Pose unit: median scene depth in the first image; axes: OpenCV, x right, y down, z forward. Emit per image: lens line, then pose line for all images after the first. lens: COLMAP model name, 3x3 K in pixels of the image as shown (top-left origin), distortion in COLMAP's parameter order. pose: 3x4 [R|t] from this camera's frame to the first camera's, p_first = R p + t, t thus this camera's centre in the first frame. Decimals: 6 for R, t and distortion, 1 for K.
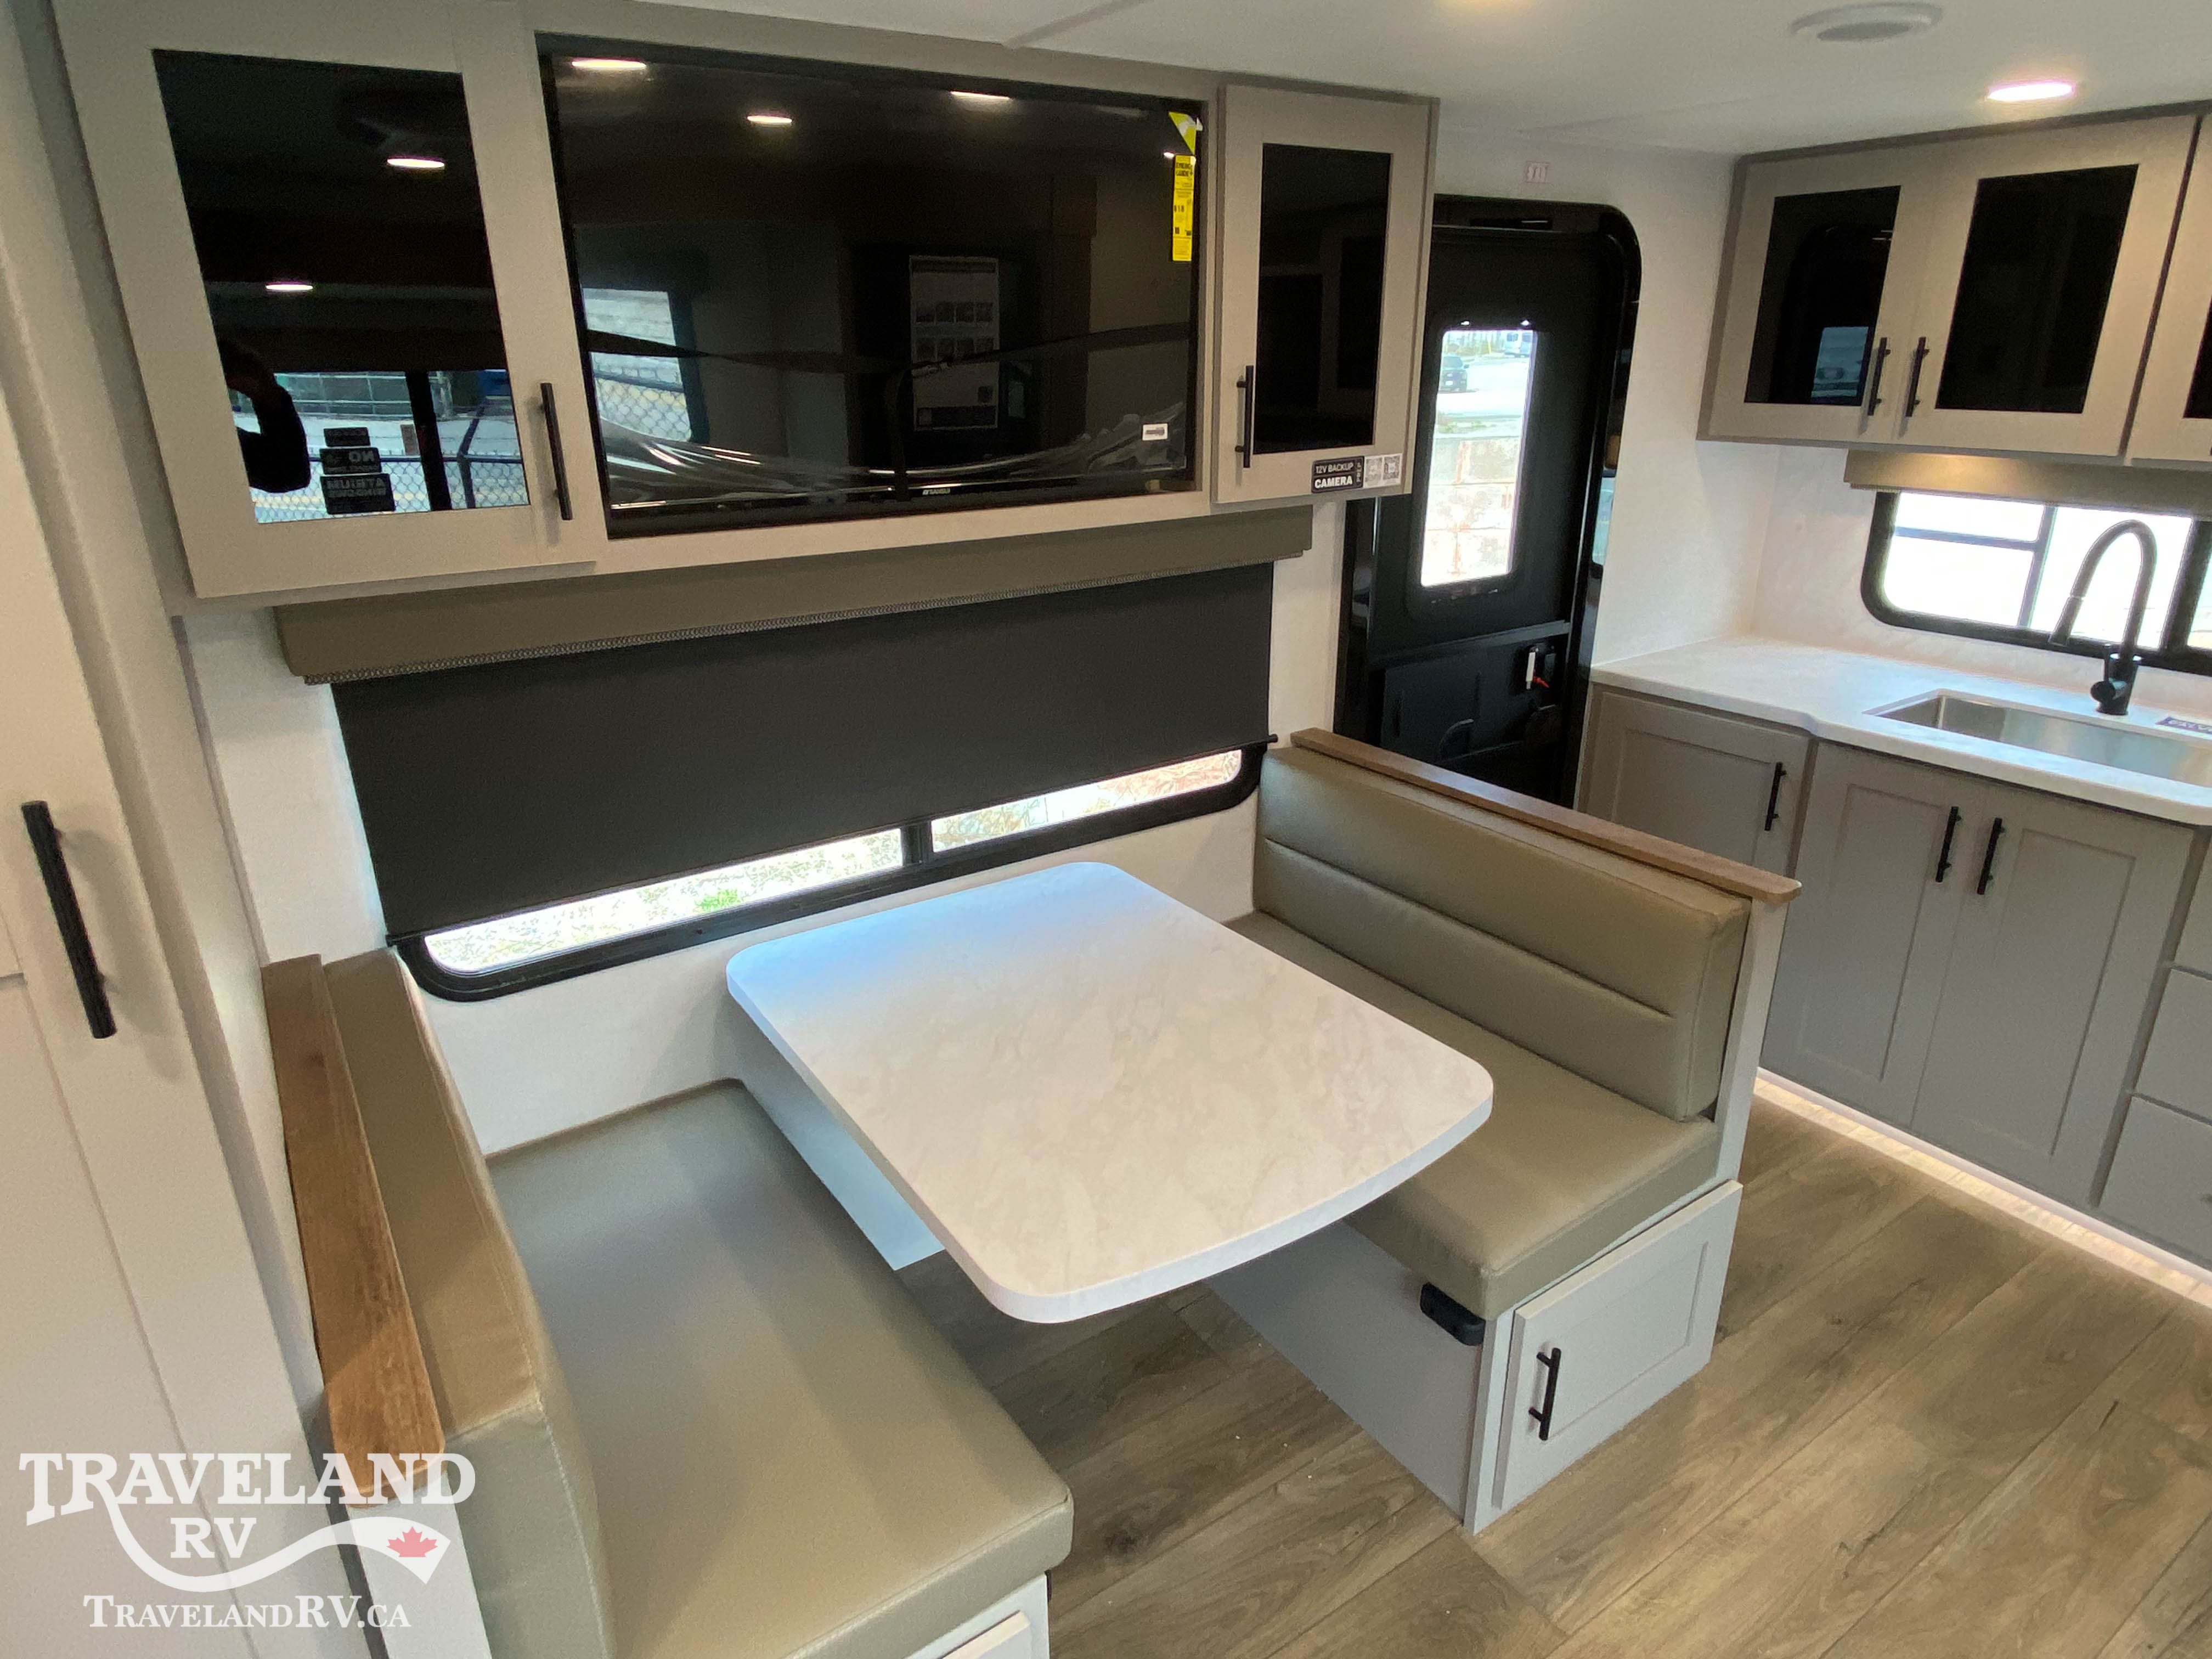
lens RADIAL K [[1307.1, 0, 1108.1], [0, 1307.1, 819.7], [0, 0, 1]] dist [0.031933, -0.022846]
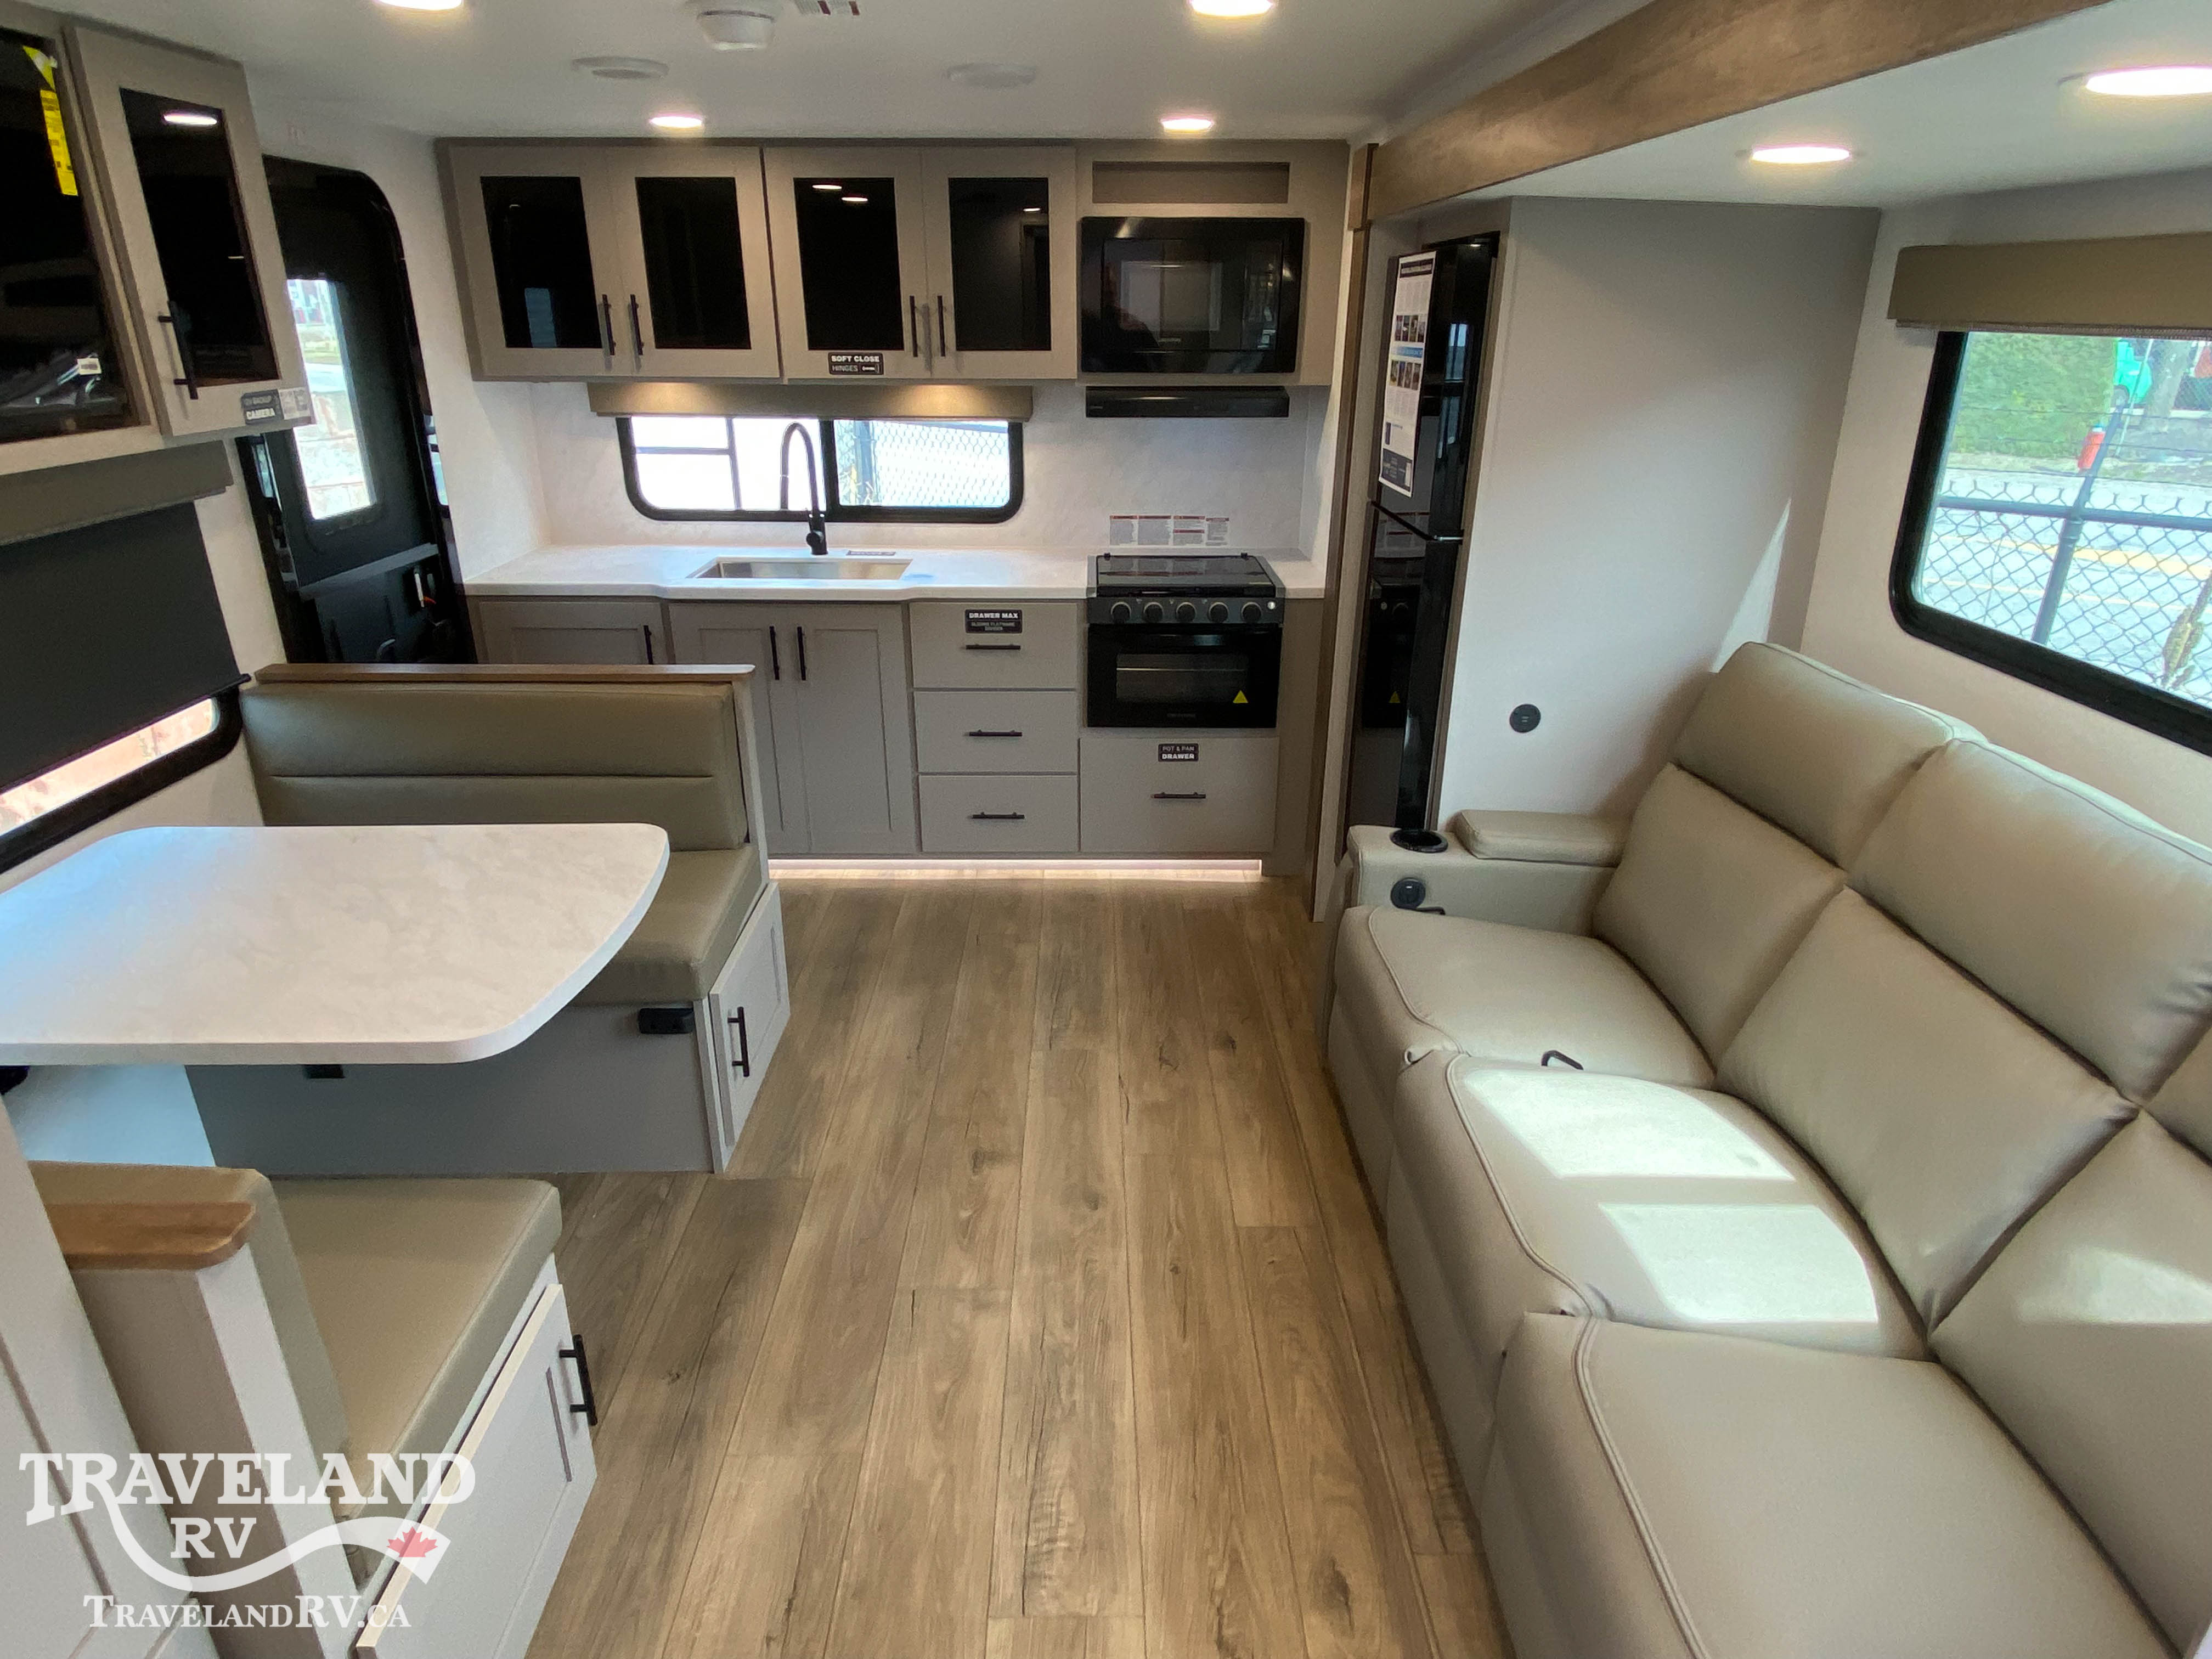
lens RADIAL K [[1307.1, 0, 1108.2], [0, 1307.1, 842.5], [0, 0, 1]] dist [0.031933, -0.022846]
pose [[0.557495, -0.305391, 0.771969, -0.331454], [0.281700, 0.944299, 0.170129, 0.073410], [-0.780925, 0.122618, 0.612471, -0.138840]]
